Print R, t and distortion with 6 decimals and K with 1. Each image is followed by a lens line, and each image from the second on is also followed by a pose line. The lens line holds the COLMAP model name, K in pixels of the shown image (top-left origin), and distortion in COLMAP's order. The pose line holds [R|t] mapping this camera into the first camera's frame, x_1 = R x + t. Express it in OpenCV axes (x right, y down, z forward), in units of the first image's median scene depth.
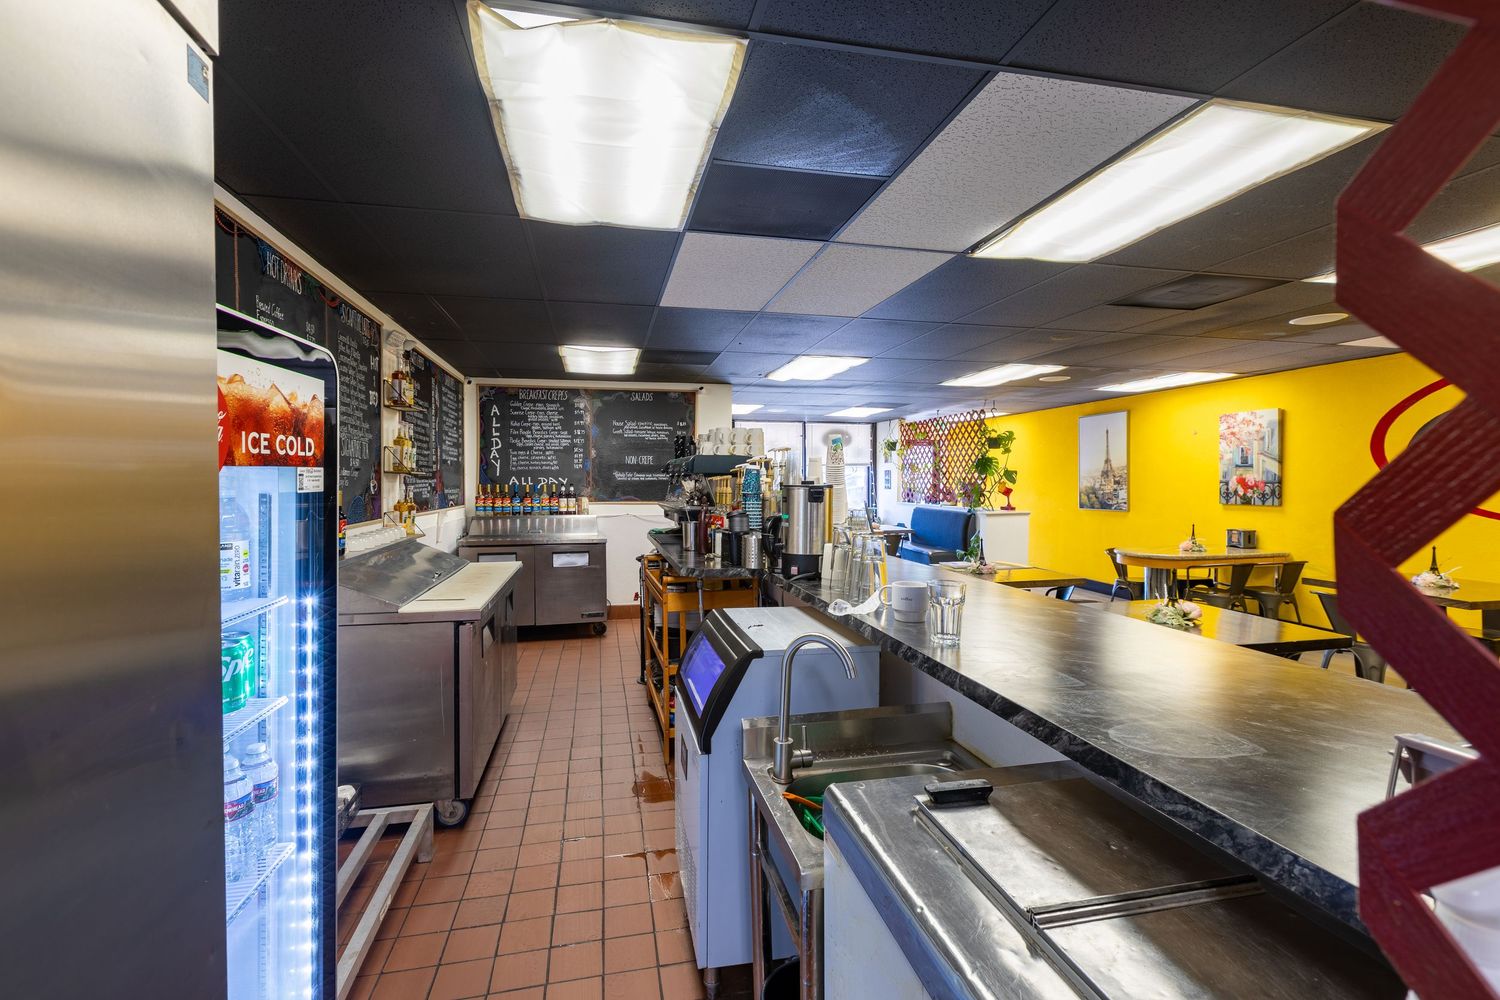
lens RADIAL K [[697.0, 0, 750.5], [0, 697.0, 487.4], [0, 0, 1]] dist [0.007468, -0.003052]
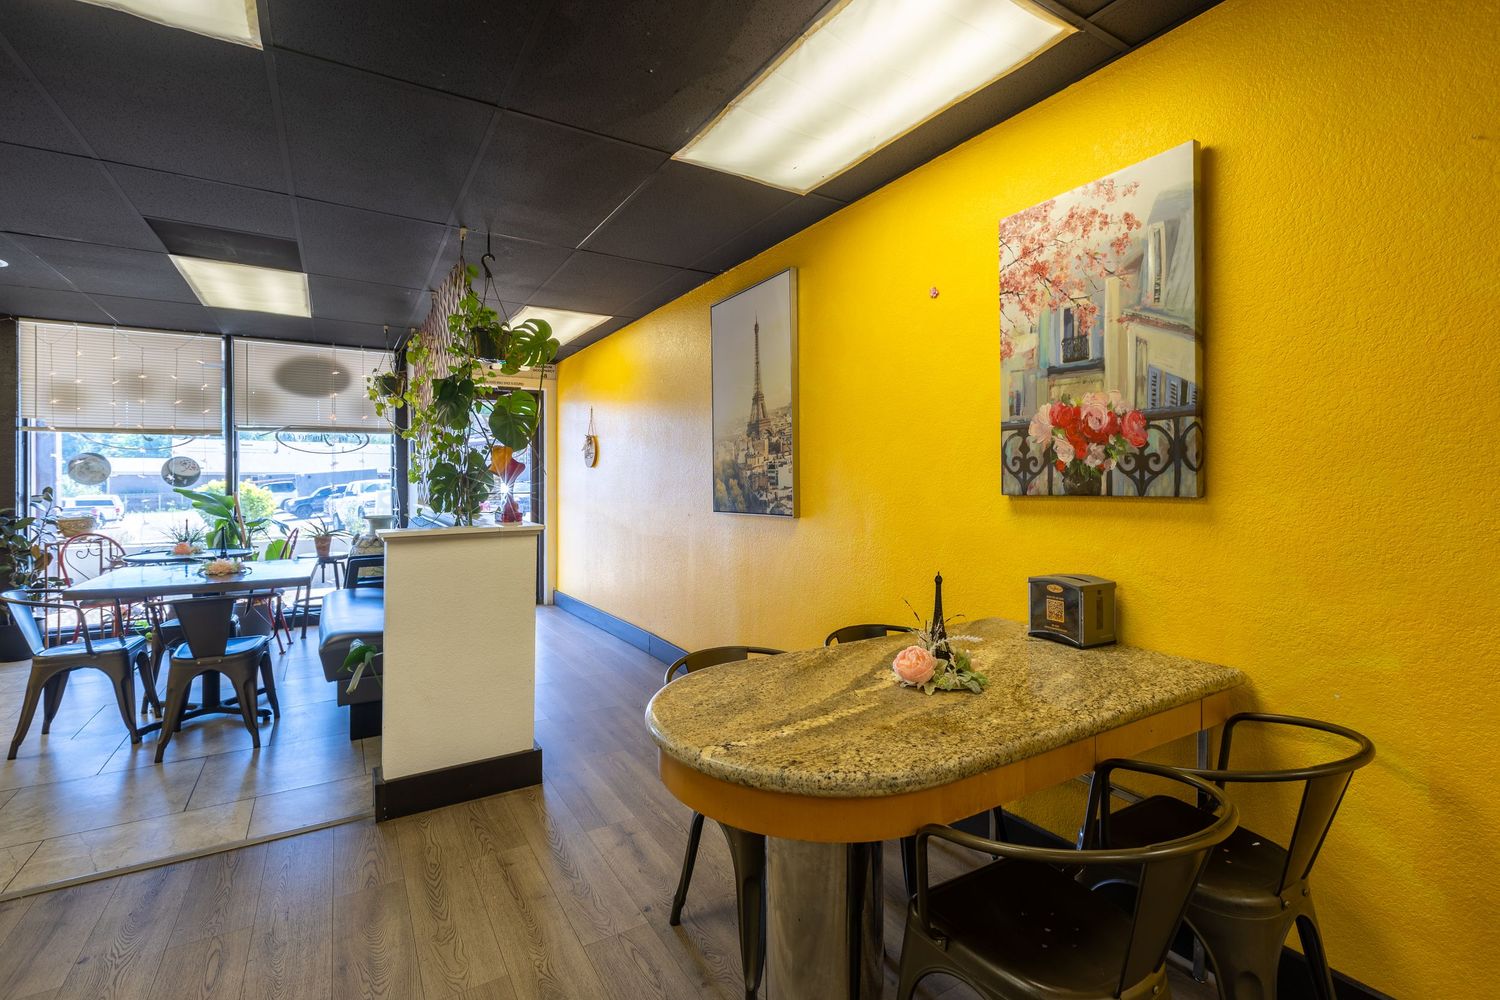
lens RADIAL K [[697.0, 0, 754.7], [0, 697.0, 481.8], [0, 0, 1]] dist [0.007468, -0.003052]
pose [[0.956634, -0.008478, 0.291169, 0.482232], [0.011235, 0.999906, -0.007799, 0.019502], [-0.291076, 0.010732, 0.956640, 0.747292]]
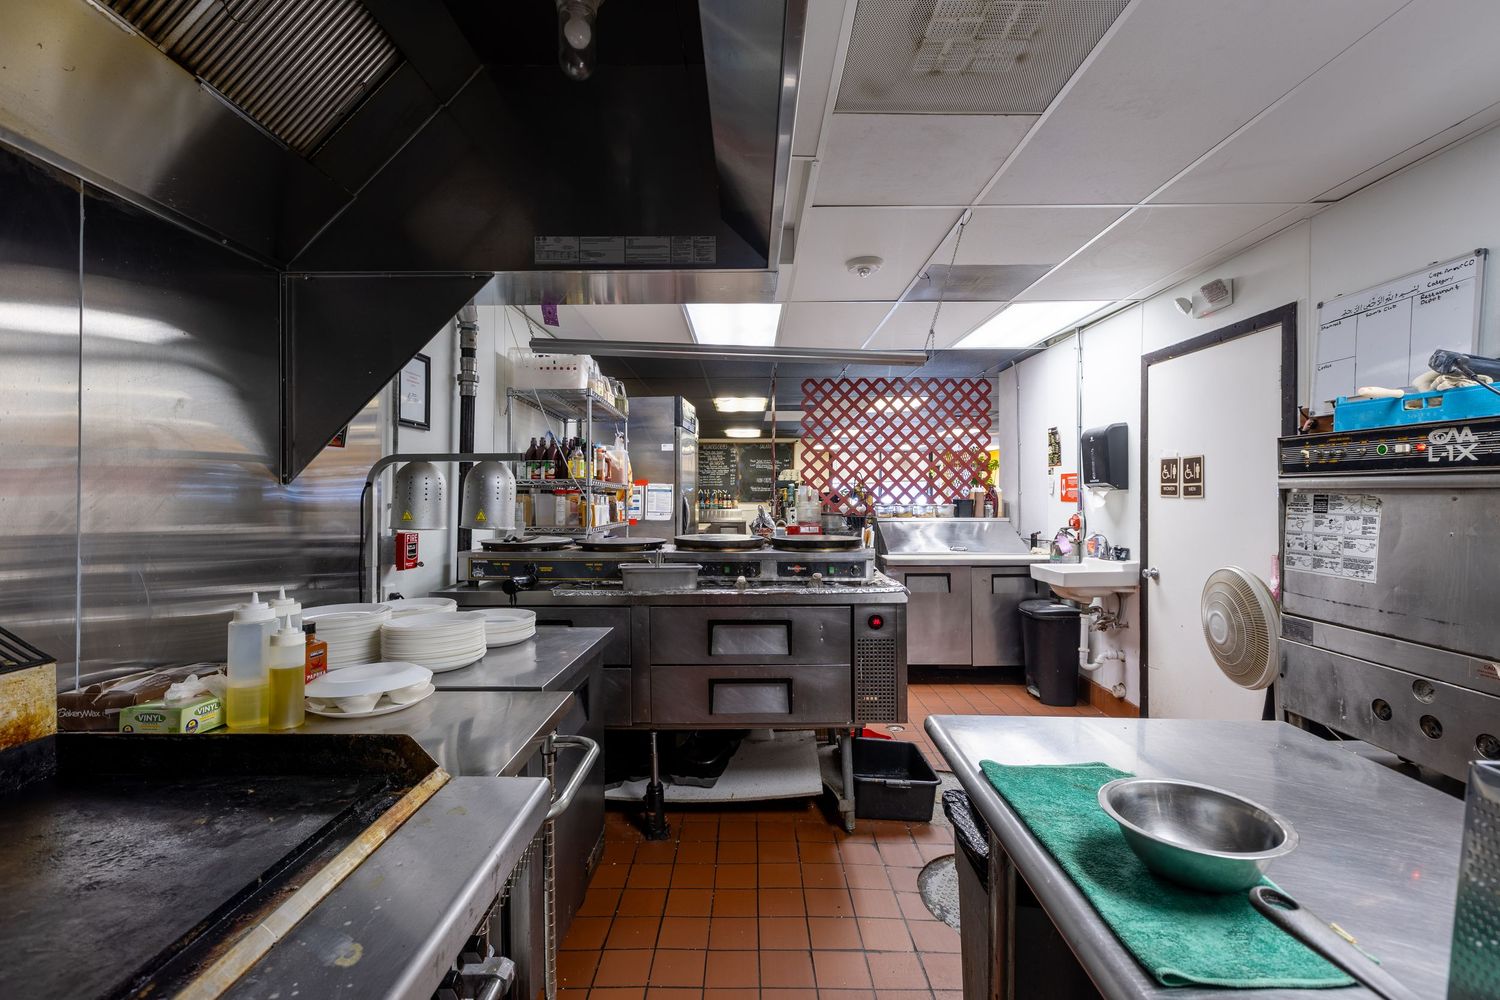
lens RADIAL K [[697.0, 0, 740.8], [0, 697.0, 505.9], [0, 0, 1]] dist [0.007468, -0.003052]
pose [[0.977317, 0.000914, -0.211781, 0.184027], [0.000794, 0.999968, 0.007976, 0.015594], [0.211781, -0.007963, 0.977285, -0.882768]]
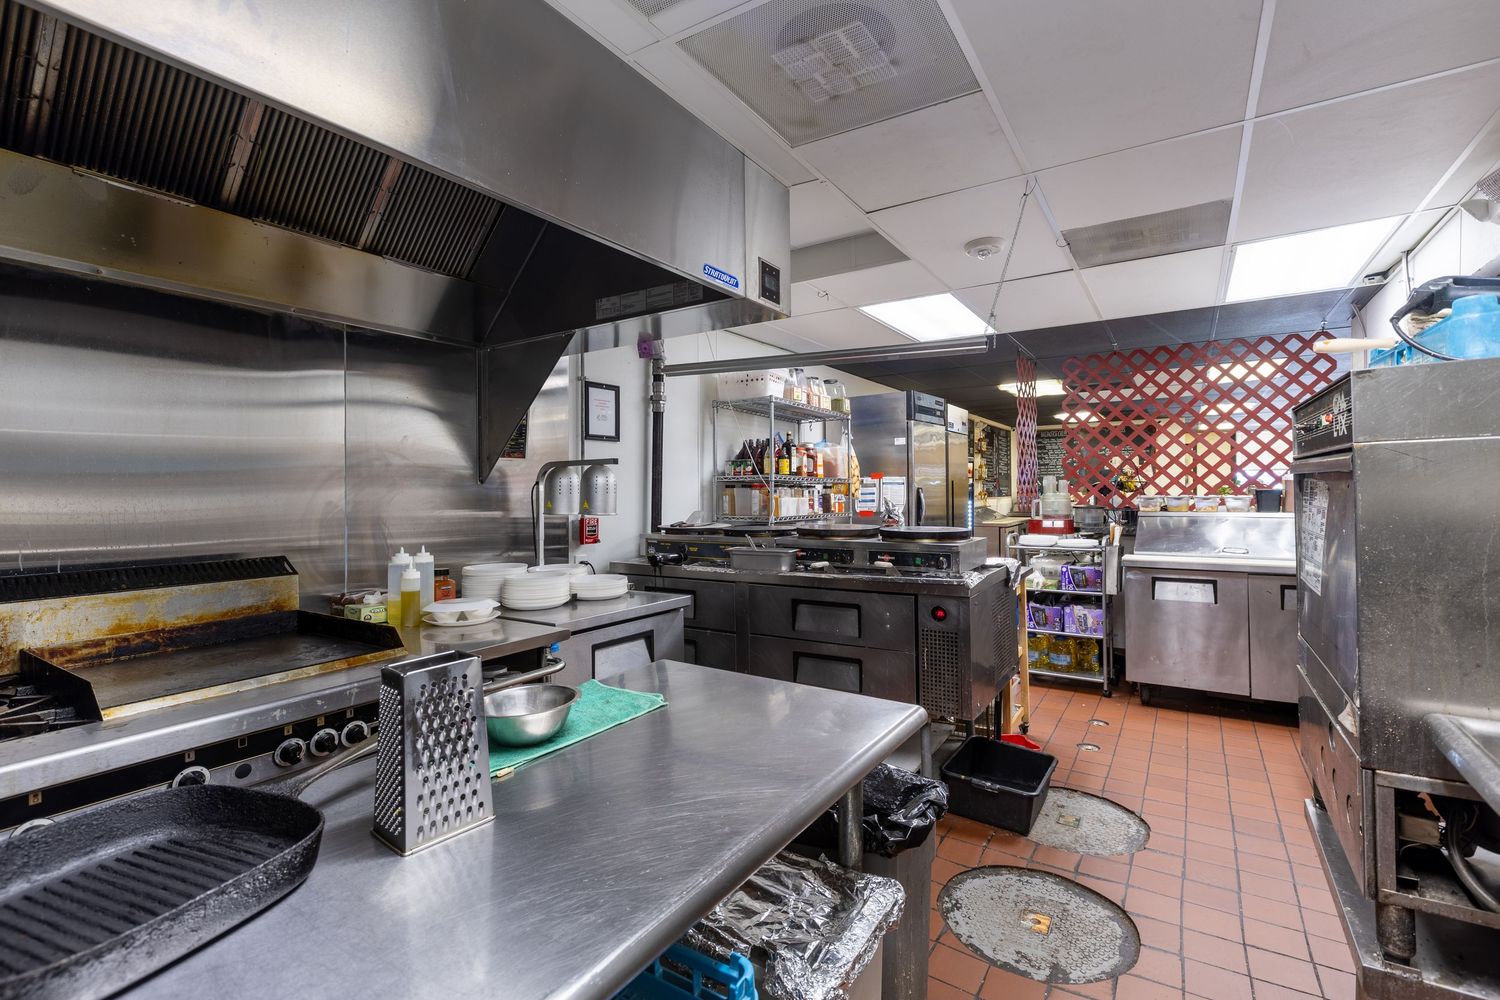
lens RADIAL K [[697.0, 0, 724.1], [0, 697.0, 503.7], [0, 0, 1]] dist [0.007468, -0.003052]
pose [[0.698371, 0.005151, -0.715718, 0.383814], [0.005590, 0.999904, 0.012650, 0.016794], [0.715715, -0.012835, 0.698275, -0.840075]]
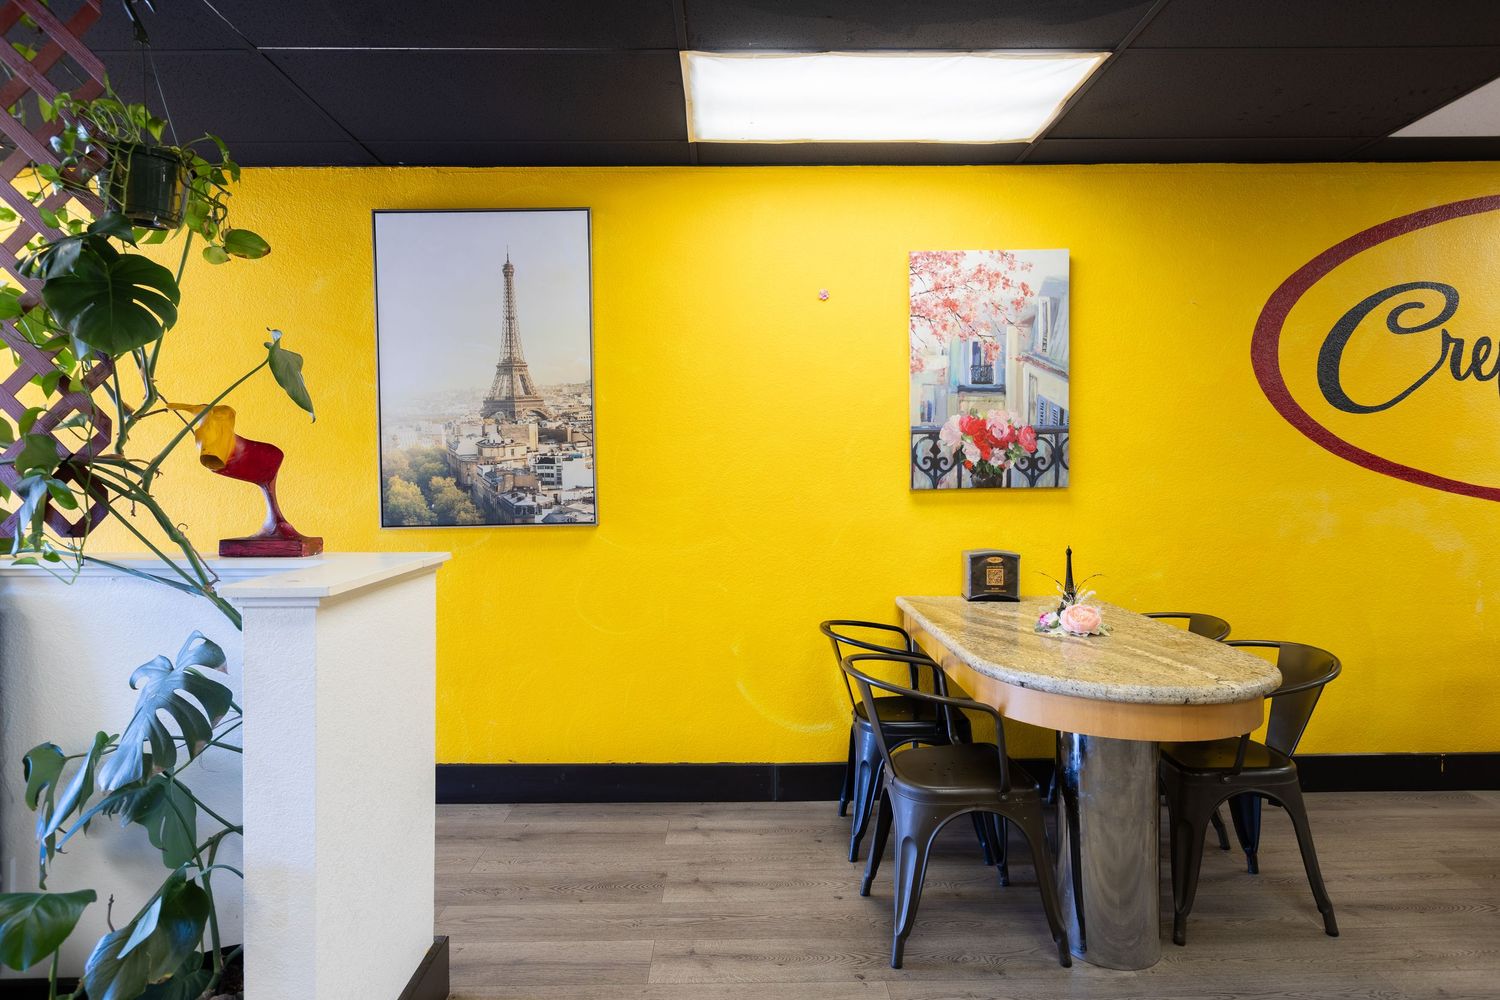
lens RADIAL K [[823.7, 0, 762.8], [0, 823.7, 489.9], [0, 0, 1]] dist [0.006560, 0.001144]
pose [[0.224883, -0.015014, 0.974270, 0.227045], [0.019948, 0.999743, 0.010802, 0.018247], [-0.974181, 0.017006, 0.225125, 1.010887]]
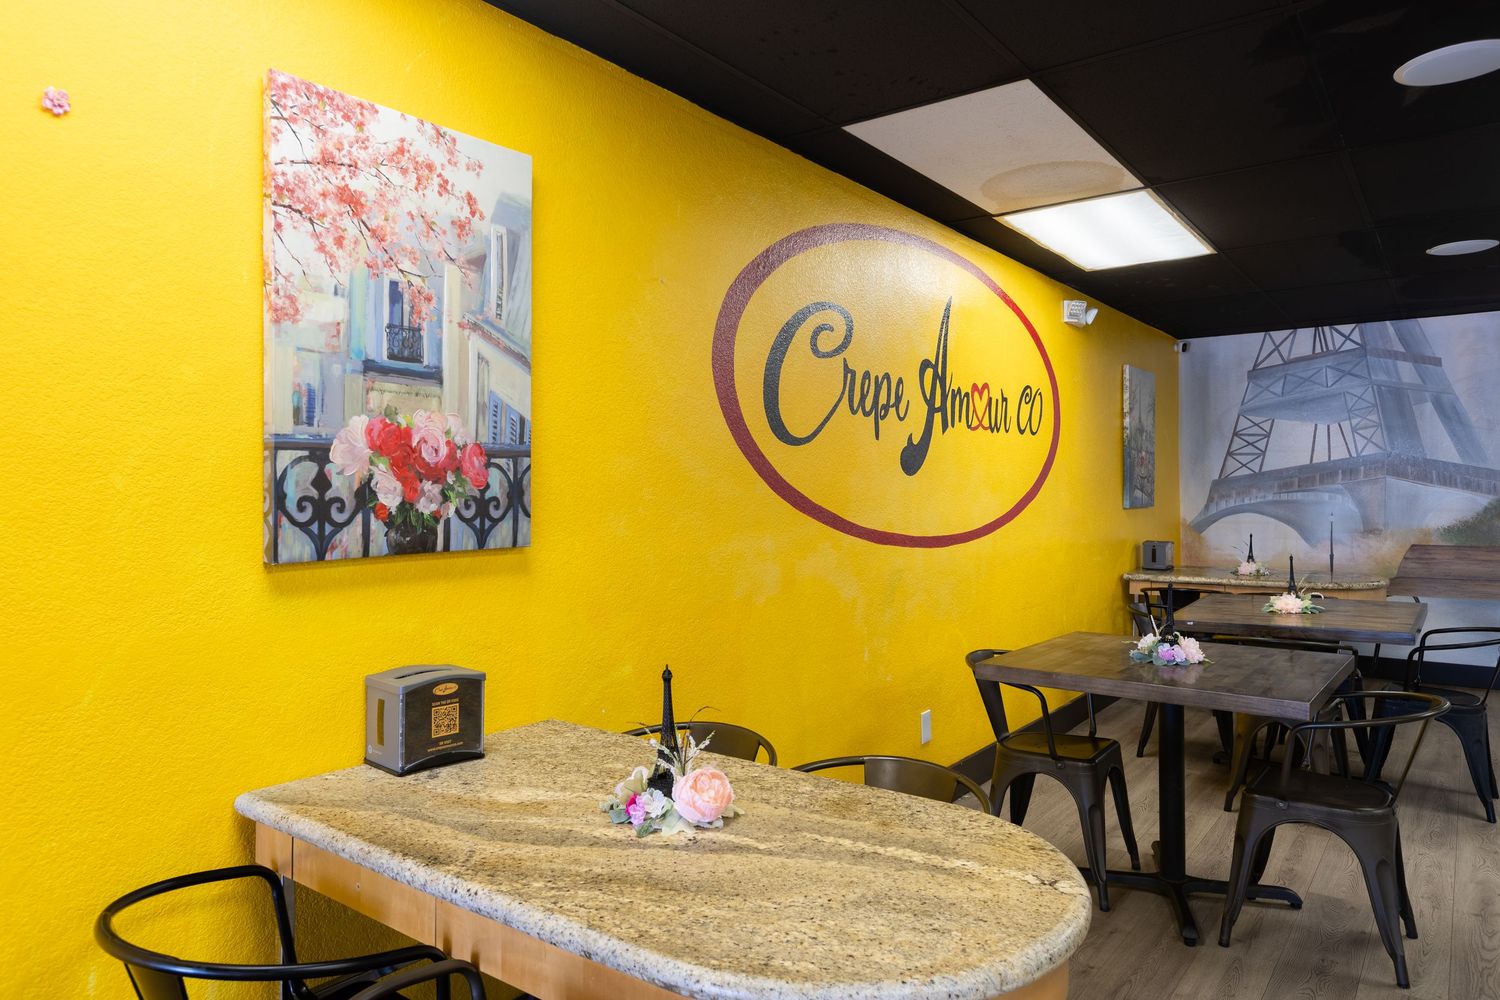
lens RADIAL K [[967.1, 0, 749.7], [0, 967.1, 493.4], [0, 0, 1]] dist [-0.000247, -0.002628]
pose [[-0.632148, -0.001762, 0.774846, 0.412692], [0.011643, 0.999863, 0.011772, 0.004040], [-0.774760, 0.016464, -0.632041, 1.097961]]
